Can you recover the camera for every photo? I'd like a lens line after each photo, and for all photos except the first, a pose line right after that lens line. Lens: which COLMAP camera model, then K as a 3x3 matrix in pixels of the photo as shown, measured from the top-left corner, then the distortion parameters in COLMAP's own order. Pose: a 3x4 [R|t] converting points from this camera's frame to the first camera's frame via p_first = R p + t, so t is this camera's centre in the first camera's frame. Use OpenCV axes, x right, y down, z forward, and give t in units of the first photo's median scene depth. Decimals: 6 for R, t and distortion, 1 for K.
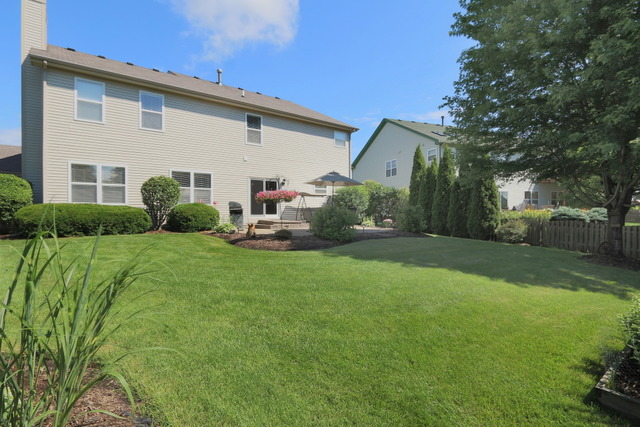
lens RADIAL K [[328.9, 0, 317.8], [0, 328.9, 214.2], [0, 0, 1]] dist [-0.017564, -0.000665]
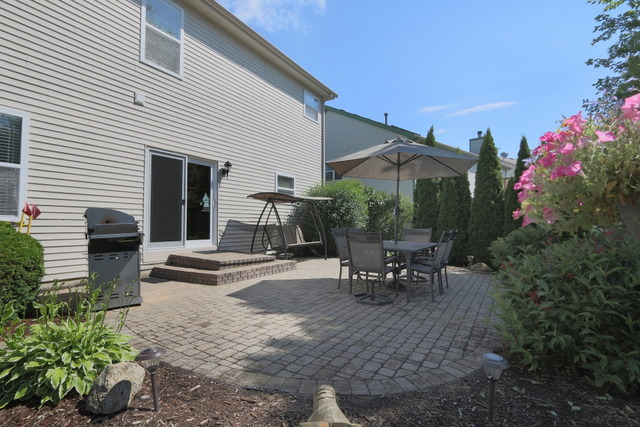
lens RADIAL K [[328.9, 0, 317.8], [0, 328.9, 214.2], [0, 0, 1]] dist [-0.017564, -0.000665]
pose [[0.936785, 0.018855, 0.349397, -0.148298], [-0.008077, 0.999446, -0.032279, -0.020655], [-0.349812, 0.027417, 0.936419, 0.545195]]
